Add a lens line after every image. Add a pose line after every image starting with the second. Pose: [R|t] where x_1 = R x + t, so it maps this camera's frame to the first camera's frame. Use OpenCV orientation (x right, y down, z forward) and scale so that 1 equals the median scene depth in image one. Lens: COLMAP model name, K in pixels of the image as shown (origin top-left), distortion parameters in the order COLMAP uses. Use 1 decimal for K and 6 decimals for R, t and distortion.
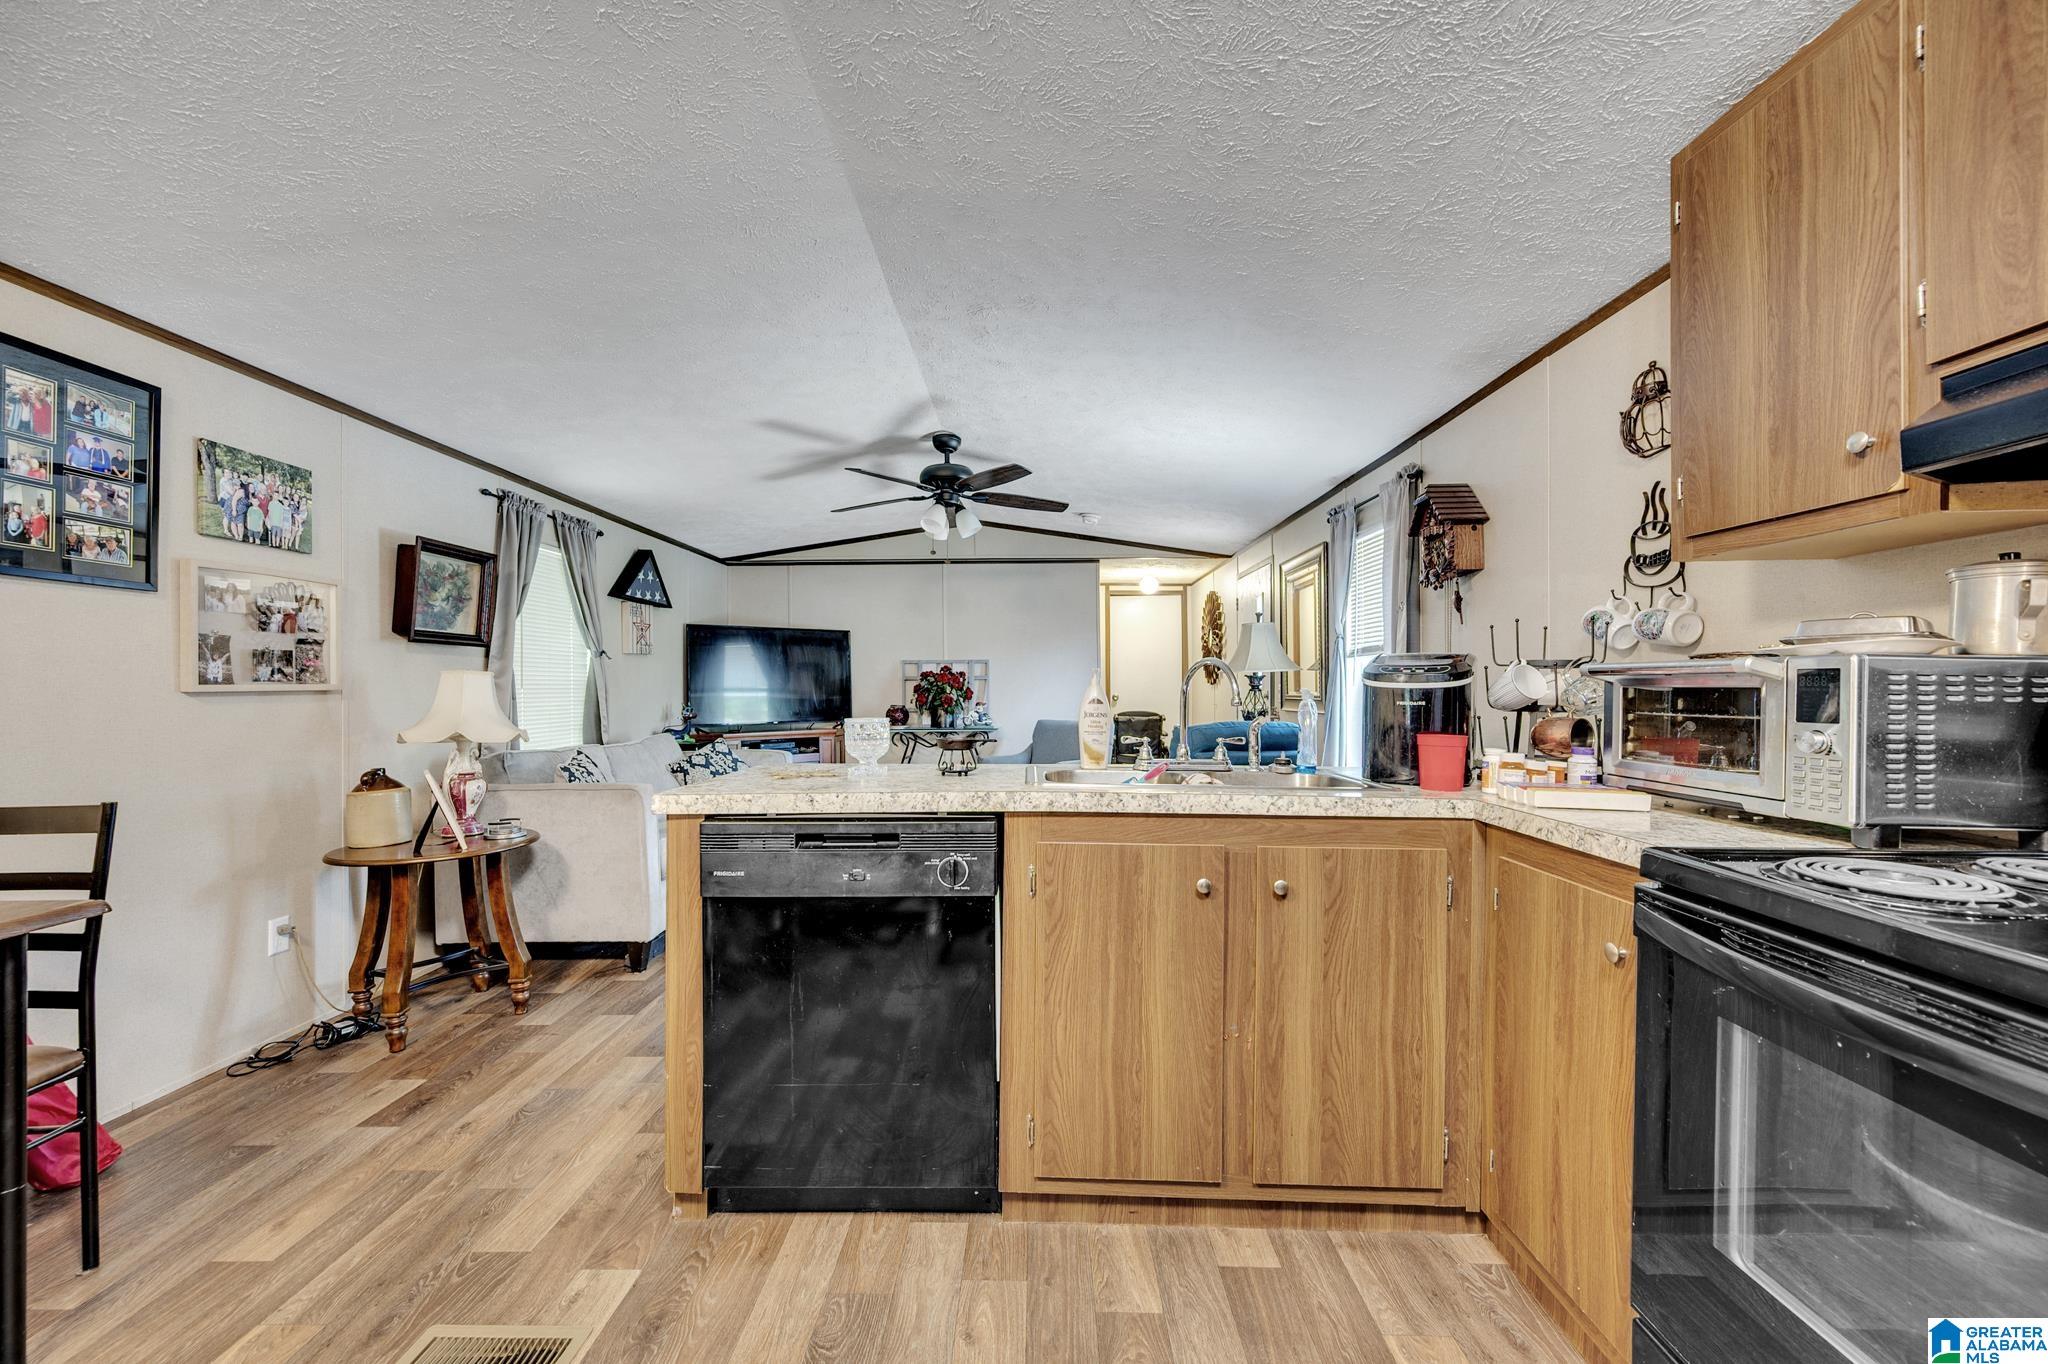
lens RADIAL K [[814.2, 0, 1024.0], [0, 814.2, 682.0], [0, 0, 1]] dist [0.000327, 0.000011]
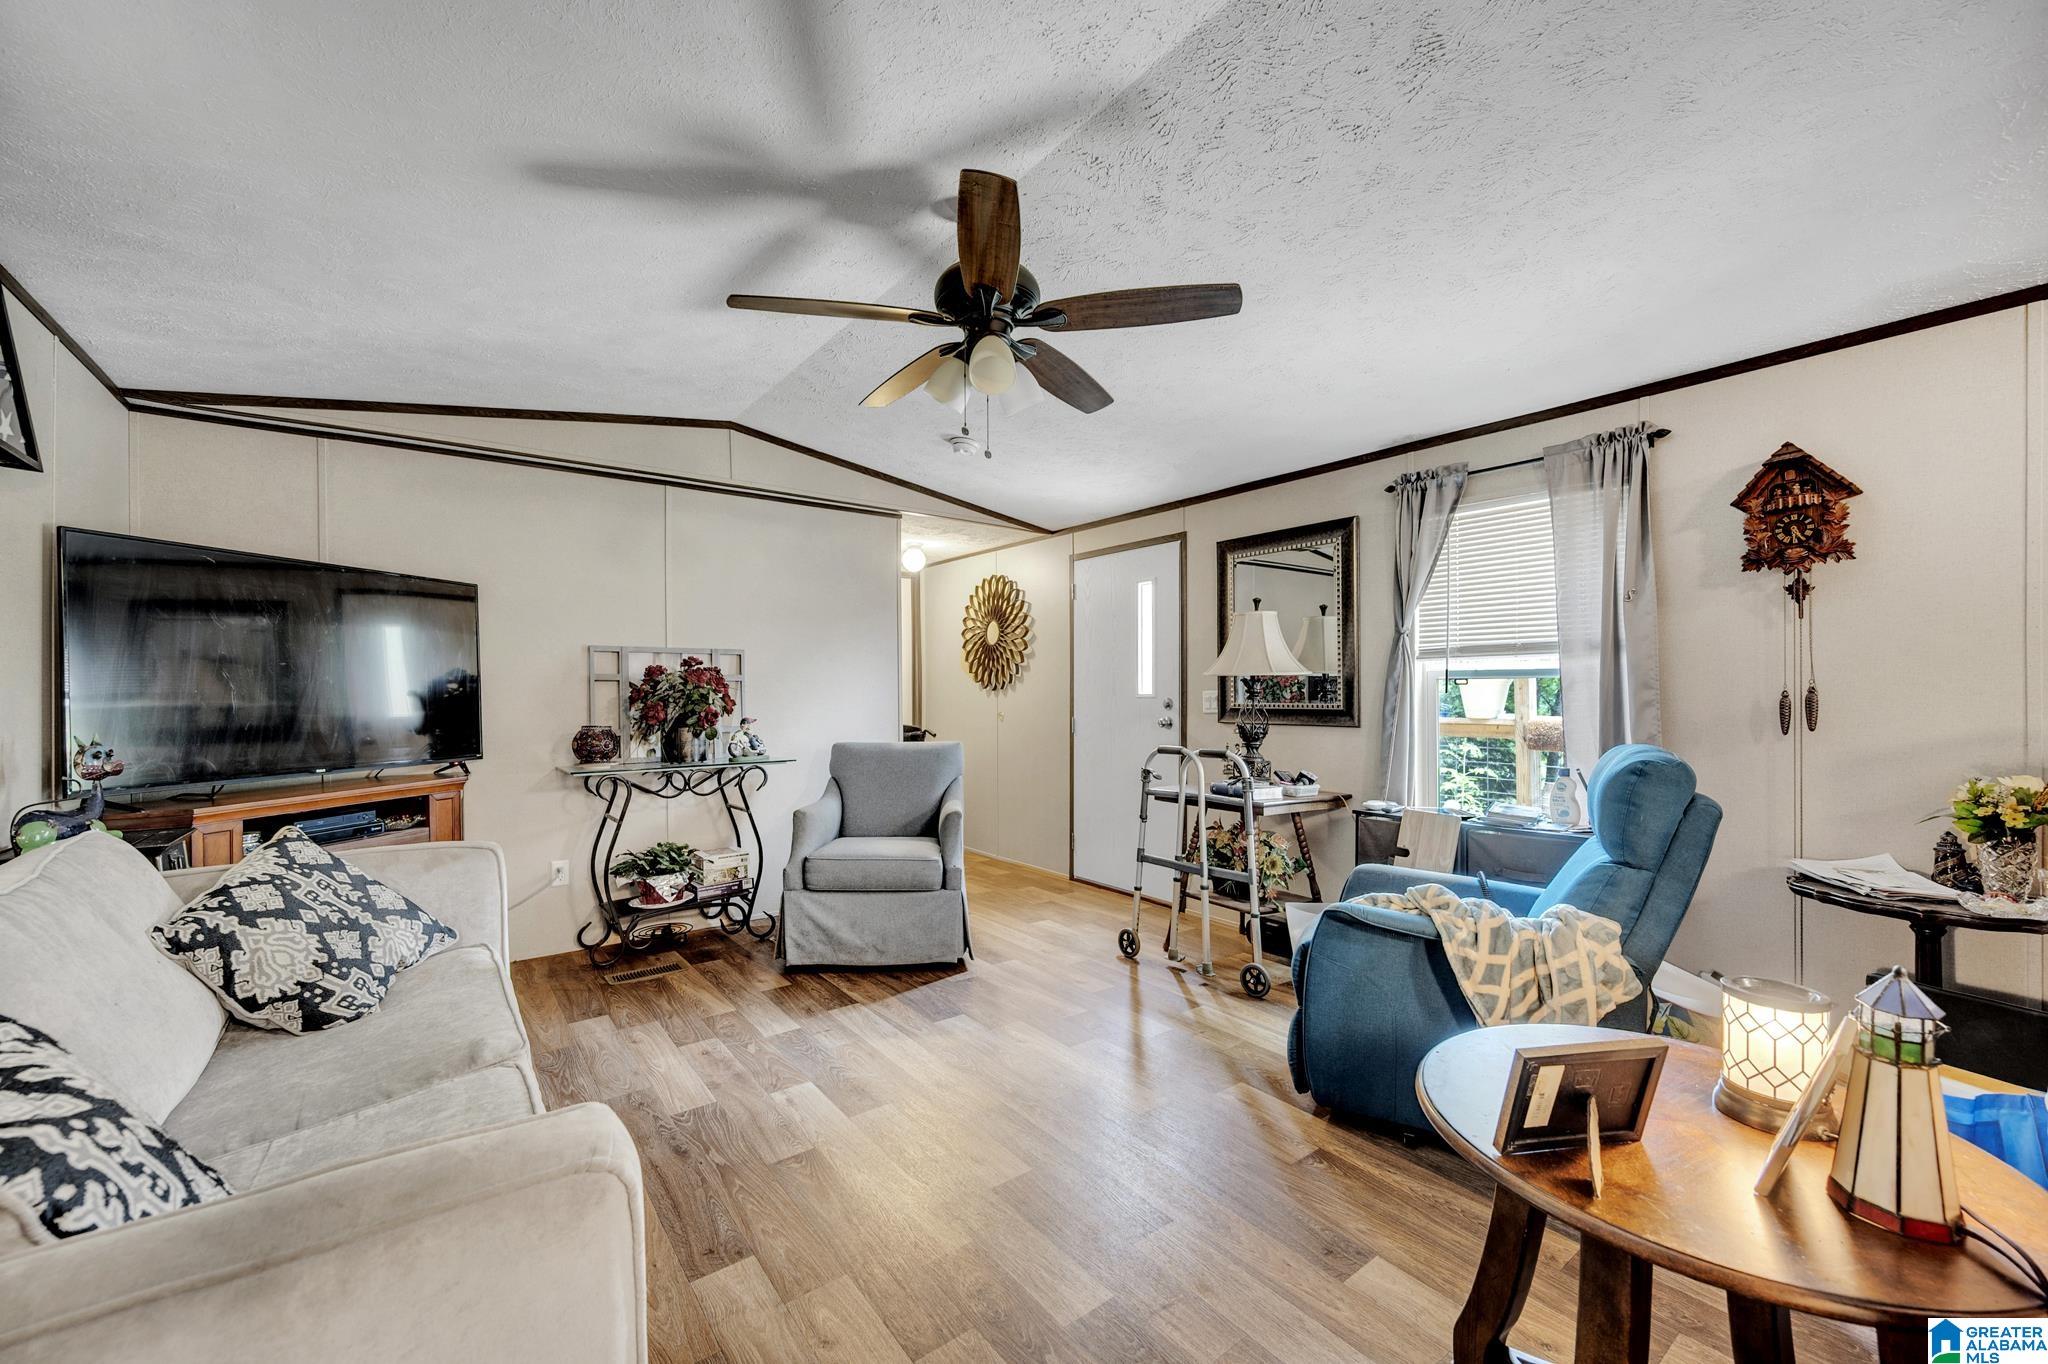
lens RADIAL K [[814.2, 0, 1024.0], [0, 814.2, 682.0], [0, 0, 1]] dist [0.000327, 0.000011]
pose [[0.785305, 0.010106, 0.619026, -0.269891], [-0.004885, 0.999937, -0.010128, 0.003226], [-0.619089, 0.004930, 0.785305, 0.390438]]
